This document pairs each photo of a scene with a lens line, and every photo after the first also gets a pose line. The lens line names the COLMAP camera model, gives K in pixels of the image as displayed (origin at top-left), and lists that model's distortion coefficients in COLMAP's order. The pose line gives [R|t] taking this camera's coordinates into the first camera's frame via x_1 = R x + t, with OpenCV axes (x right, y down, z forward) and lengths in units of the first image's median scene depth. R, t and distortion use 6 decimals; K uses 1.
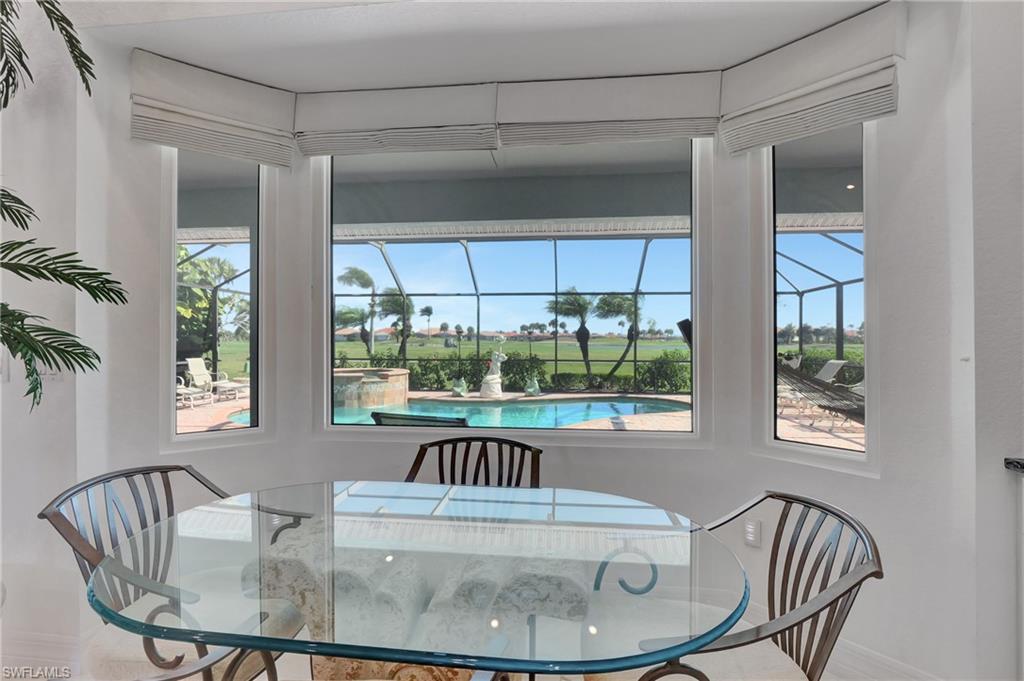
lens RADIAL K [[494.2, 0, 509.0], [0, 494.2, 334.9], [0, 0, 1]] dist [-0.011877, -0.002326]
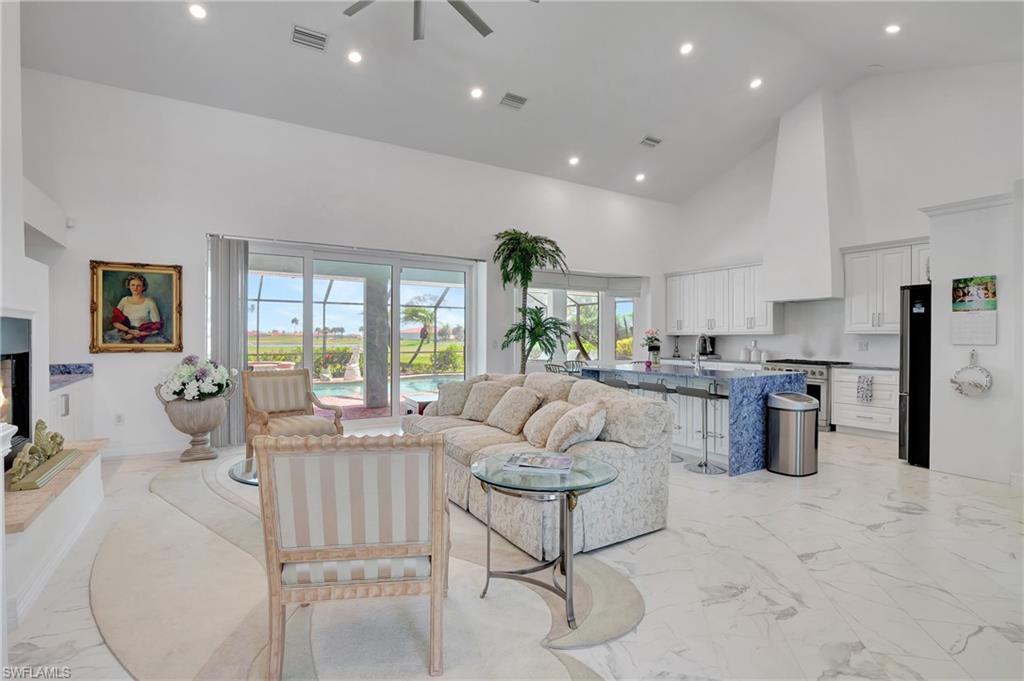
lens RADIAL K [[494.2, 0, 506.9], [0, 494.2, 338.6], [0, 0, 1]] dist [-0.011877, -0.002326]
pose [[0.791456, -0.001879, 0.611223, -0.450741], [-0.004991, 0.999942, 0.009537, -0.003349], [-0.611205, -0.010598, 0.791401, -0.296057]]
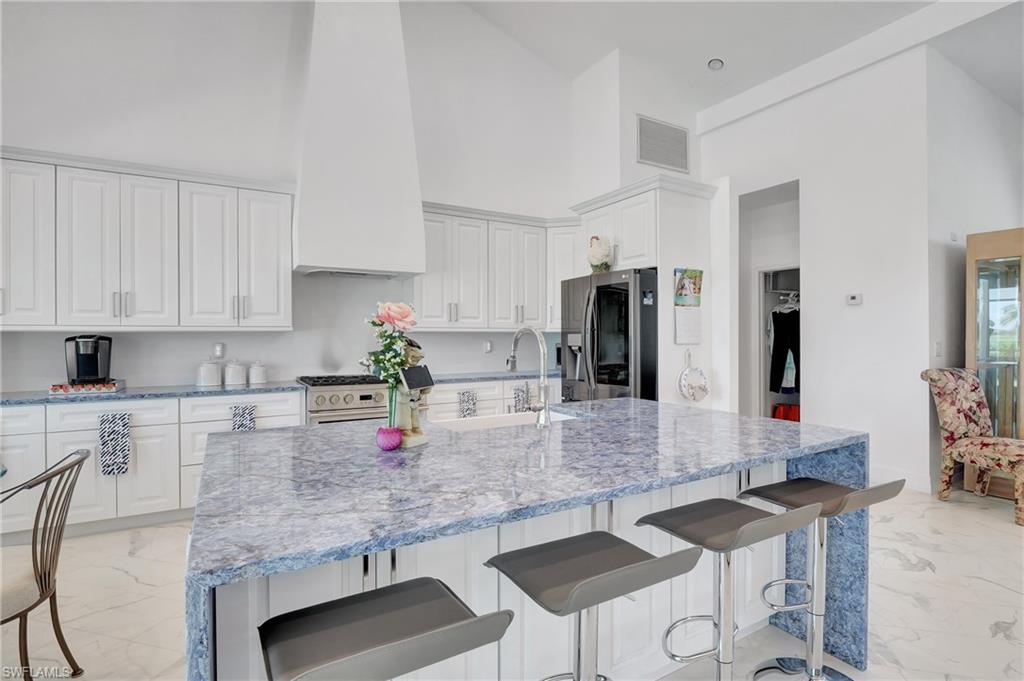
lens RADIAL K [[494.2, 0, 516.0], [0, 494.2, 336.9], [0, 0, 1]] dist [-0.011877, -0.002326]
pose [[-0.602612, 0.002227, 0.798031, -0.188633], [-0.003846, 0.999976, -0.005695, 0.000103], [-0.798025, -0.006501, -0.602589, 0.022450]]
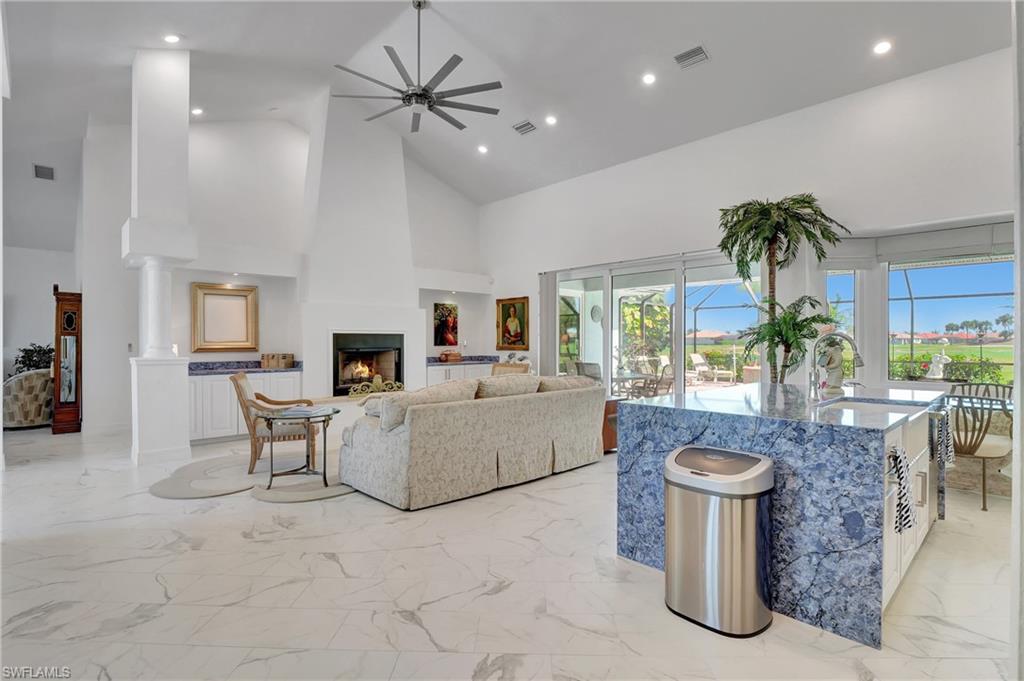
lens RADIAL K [[494.2, 0, 508.2], [0, 494.2, 347.6], [0, 0, 1]] dist [-0.011877, -0.002326]
pose [[0.761997, 0.005764, -0.647554, -0.041047], [0.006604, 0.999839, 0.016671, -0.002296], [0.647546, -0.016980, 0.761837, -0.319871]]
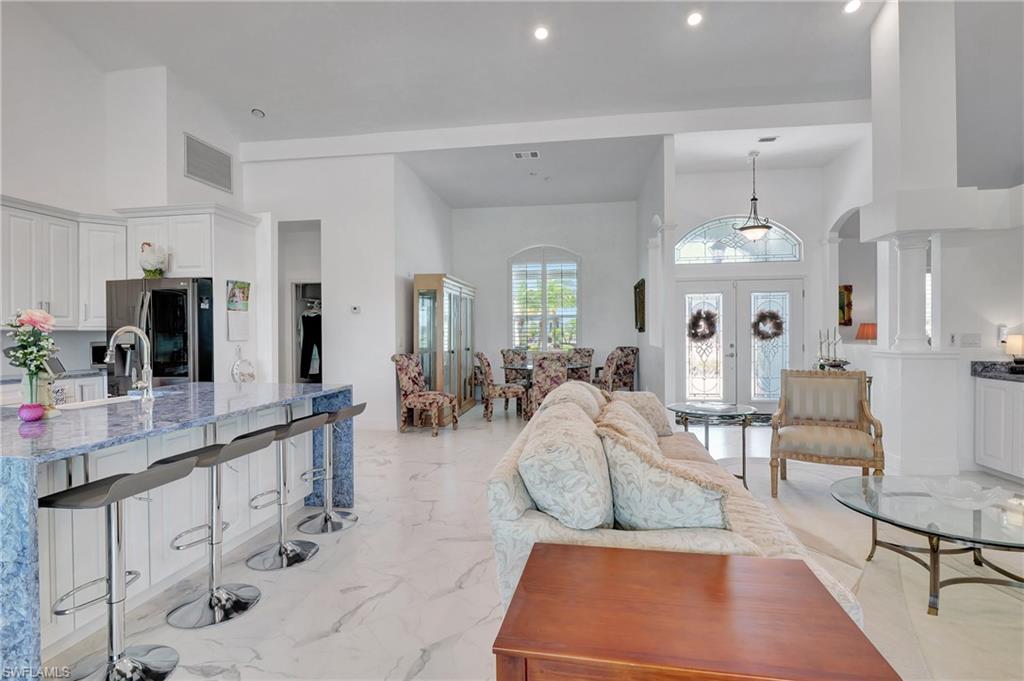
lens RADIAL K [[494.2, 0, 508.6], [0, 494.2, 338.3], [0, 0, 1]] dist [-0.011877, -0.002326]
pose [[-0.999049, 0.003267, 0.043475, -0.233314], [0.003342, 0.999993, 0.001647, 0.000529], [-0.043469, 0.001791, -0.999053, 0.121545]]
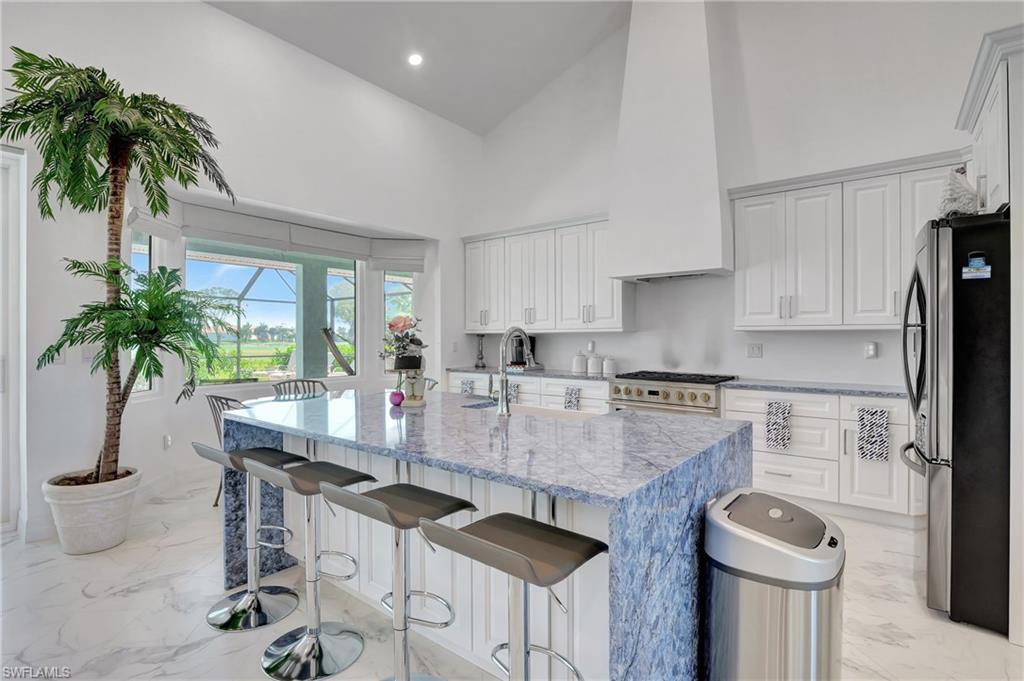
lens RADIAL K [[494.2, 0, 508.1], [0, 494.2, 334.1], [0, 0, 1]] dist [-0.011877, -0.002326]
pose [[0.529009, 0.004352, 0.848605, -0.216370], [-0.005304, 0.999984, -0.001822, -0.001681], [-0.848599, -0.003537, 0.529024, -0.158419]]
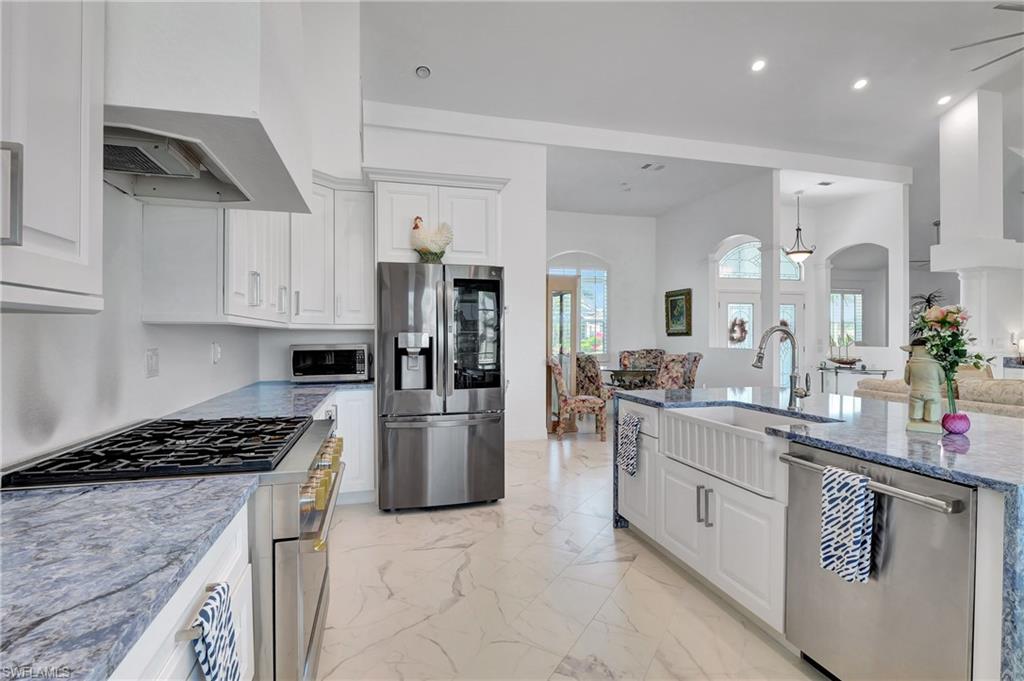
lens RADIAL K [[494.2, 0, 511.8], [0, 494.2, 339.0], [0, 0, 1]] dist [-0.011877, -0.002326]
pose [[-0.931431, -0.000429, -0.363918, 0.077330], [0.001397, 0.999988, -0.004754, 0.001115], [0.363915, -0.004936, -0.931419, 0.058608]]
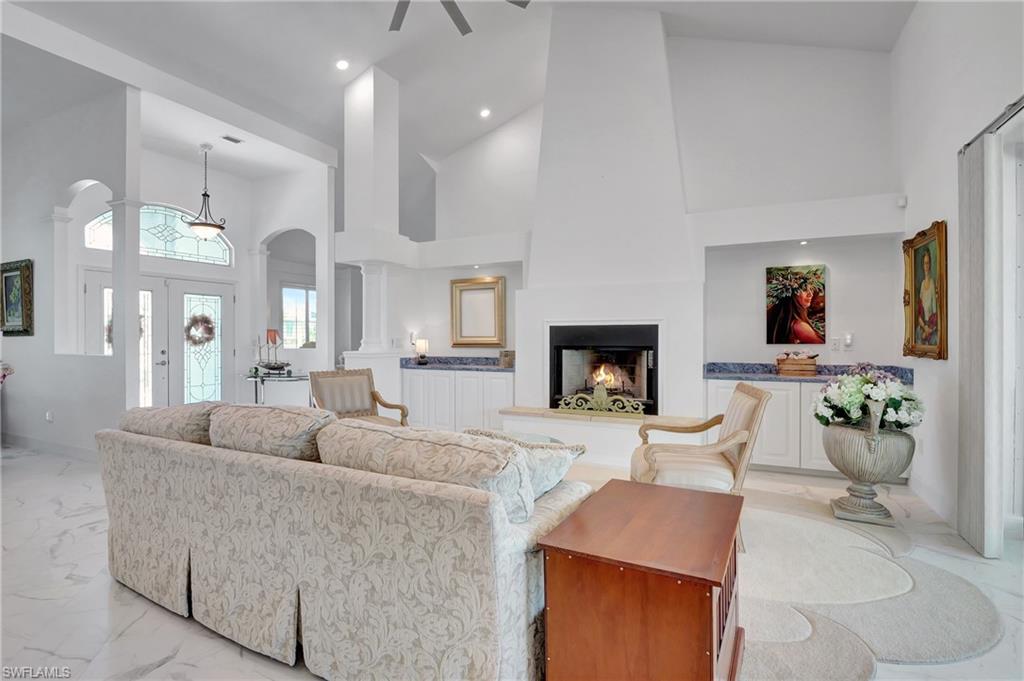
lens RADIAL K [[494.2, 0, 511.0], [0, 494.2, 338.5], [0, 0, 1]] dist [-0.011877, -0.002326]
pose [[-0.338719, 0.002448, -0.940885, -0.127391], [0.008353, 0.999965, -0.000405, 0.000009], [0.940851, -0.007997, -0.338727, 0.045852]]
